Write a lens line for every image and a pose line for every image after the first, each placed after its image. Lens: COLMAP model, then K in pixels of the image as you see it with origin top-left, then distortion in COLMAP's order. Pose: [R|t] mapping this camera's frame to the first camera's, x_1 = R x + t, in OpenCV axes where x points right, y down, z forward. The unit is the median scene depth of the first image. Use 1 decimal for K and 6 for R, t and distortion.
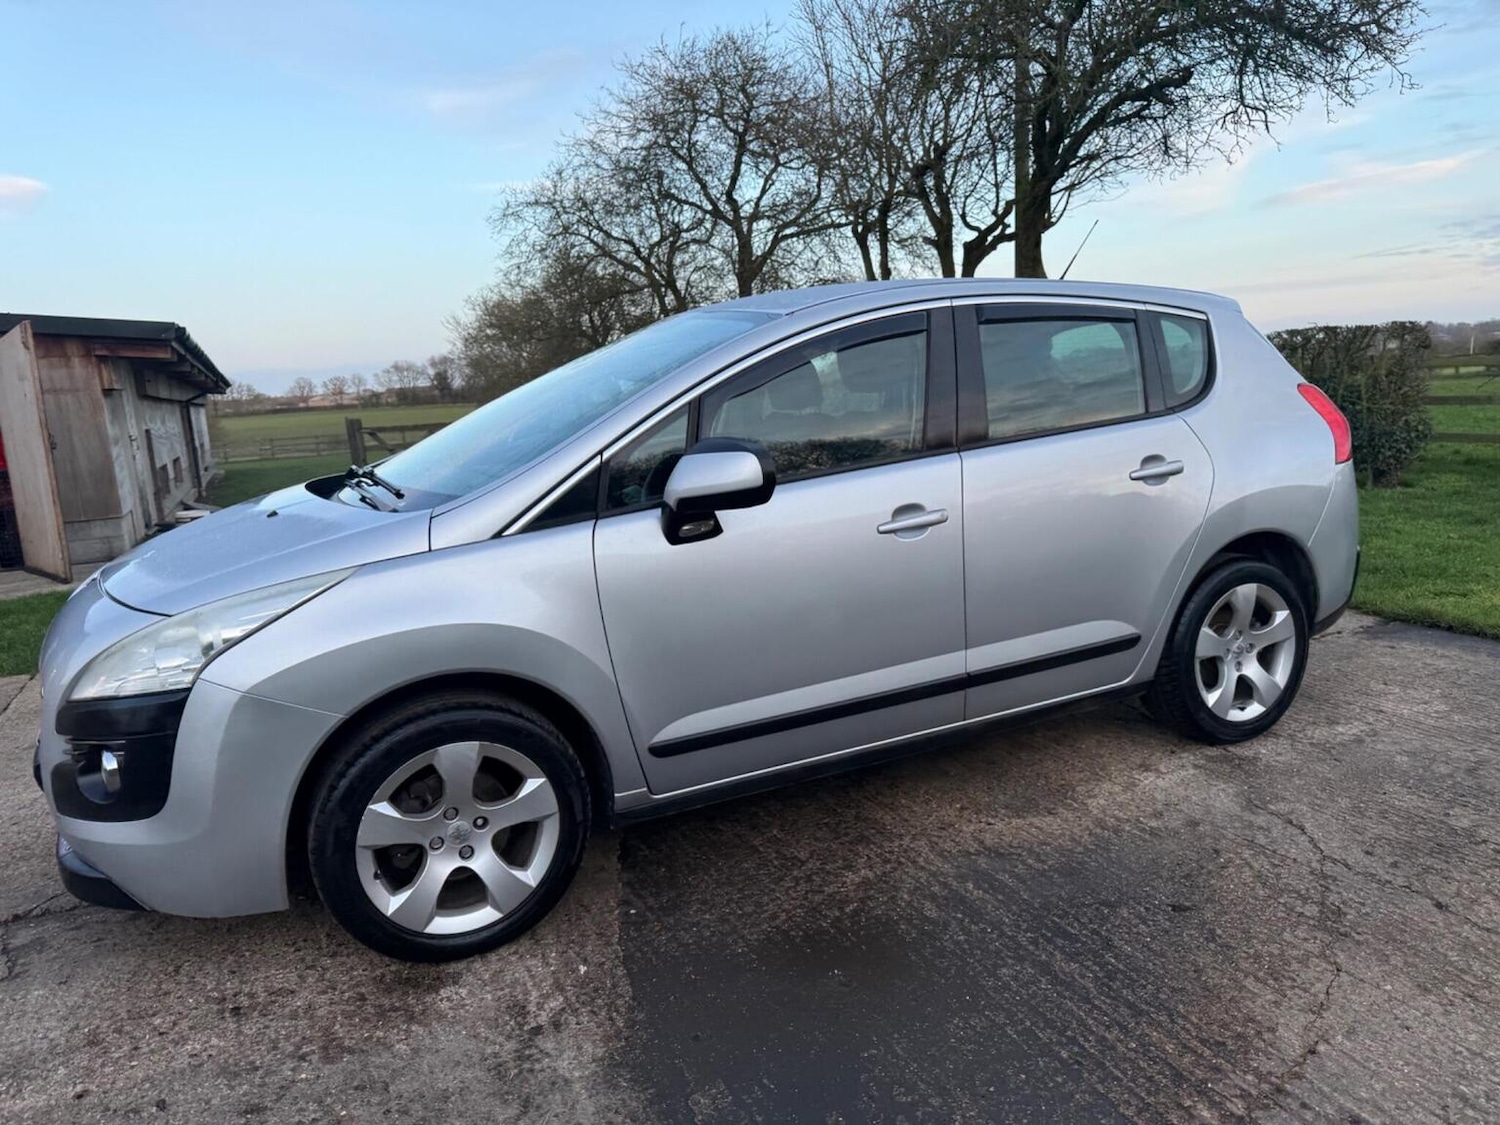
lens RADIAL K [[1057.9, 0, 748.9], [0, 1057.9, 574.1], [0, 0, 1]] dist [0.027582, -0.028810]
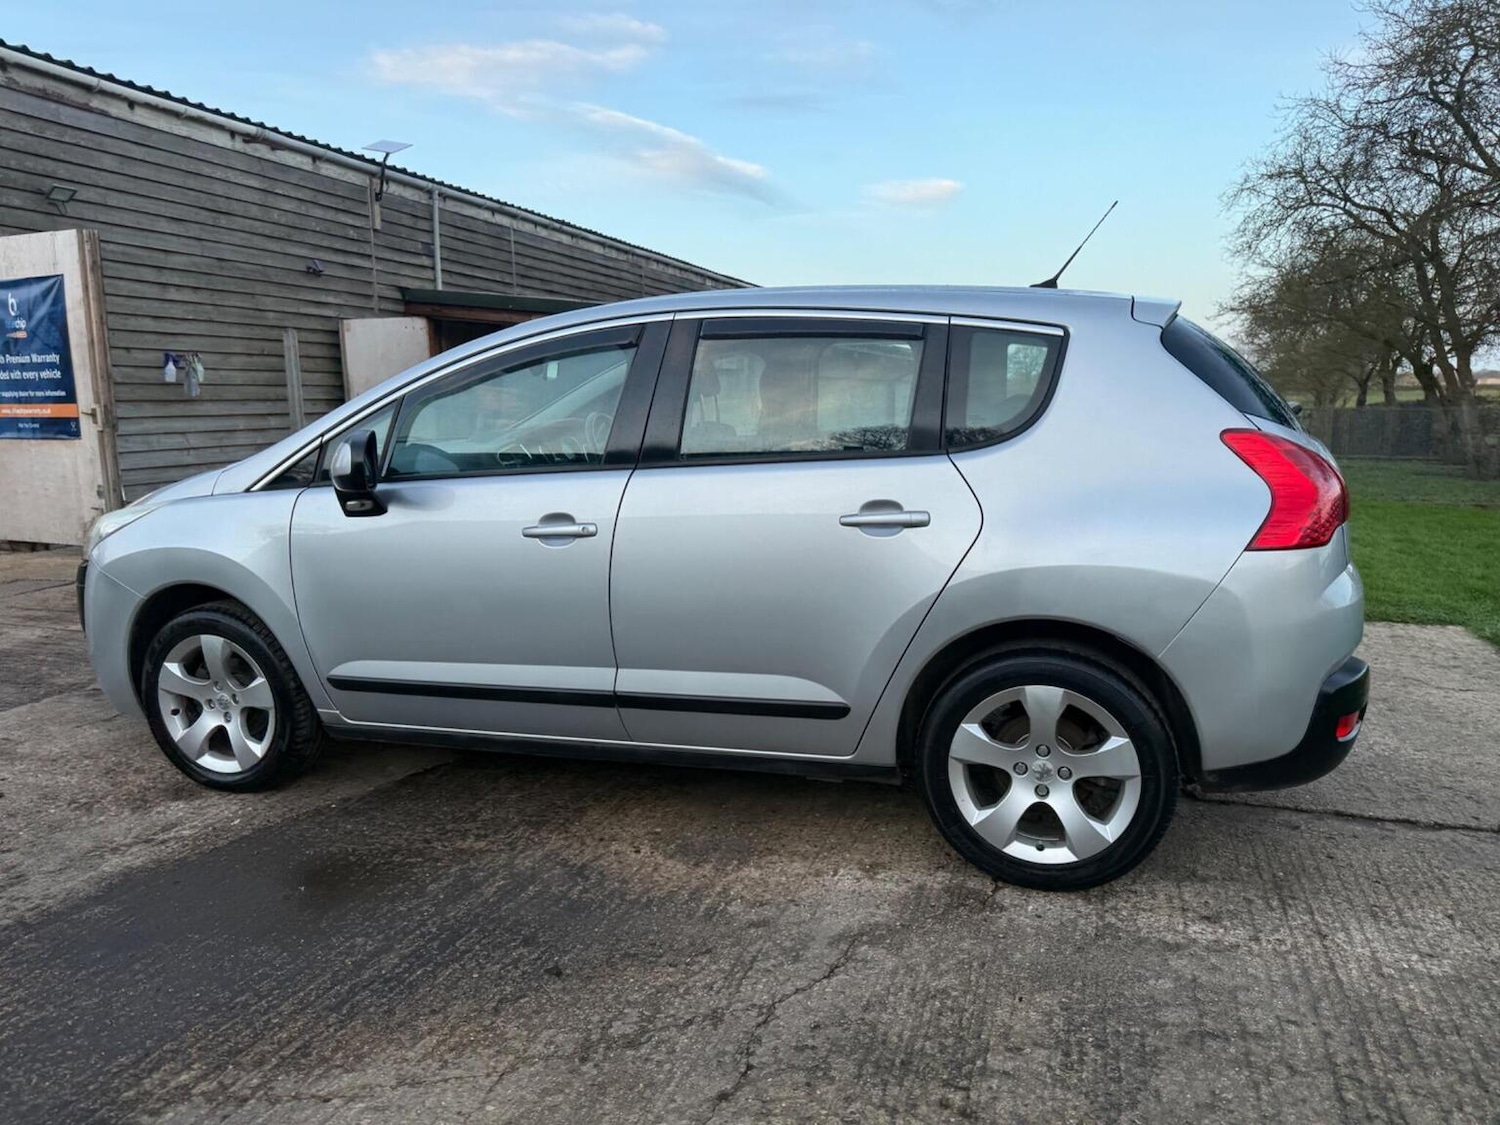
lens RADIAL K [[1057.9, 0, 748.9], [0, 1057.9, 574.1], [0, 0, 1]] dist [0.027582, -0.028810]
pose [[0.734929, 0.166724, -0.657330, 0.857844], [-0.155920, 0.984882, 0.075477, -0.100742], [0.659977, 0.047020, 0.749813, 0.310973]]
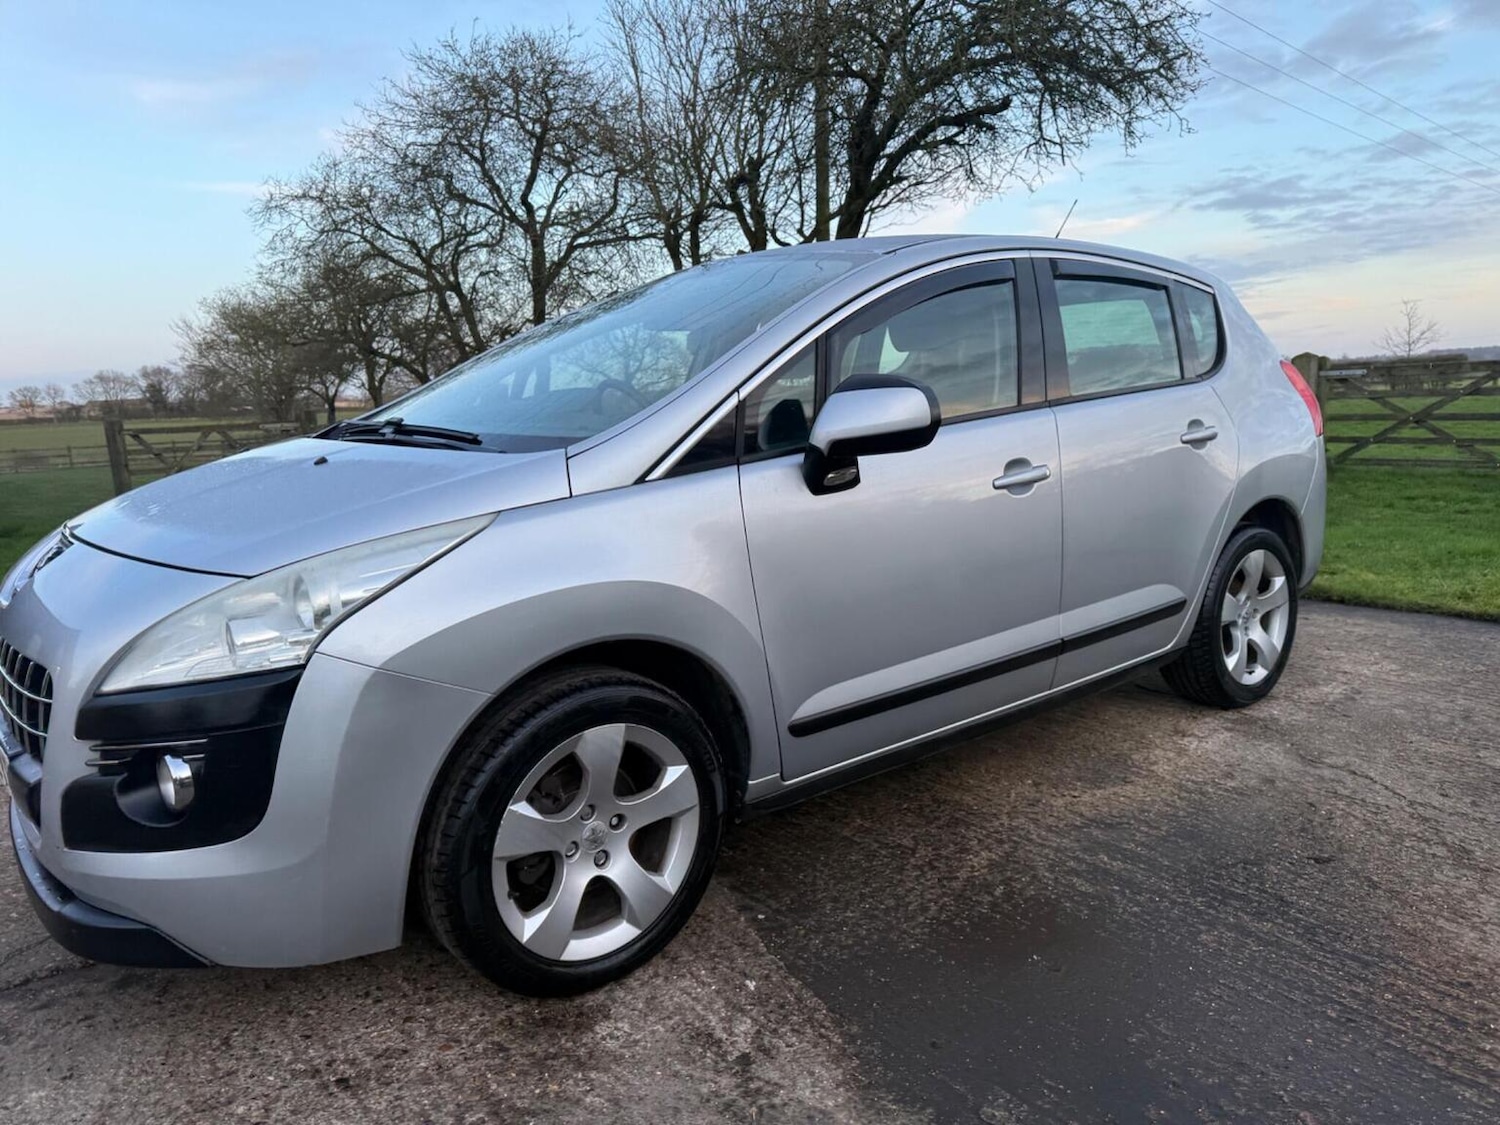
lens RADIAL K [[1057.7, 0, 750.0], [0, 1057.7, 562.5], [0, 0, 1]] dist [0.030759, -0.035204]
pose [[0.974016, -0.016236, 0.225898, -0.260648], [0.023189, 0.999334, -0.028163, 0.042155], [-0.225291, 0.032669, 0.973744, 0.116993]]
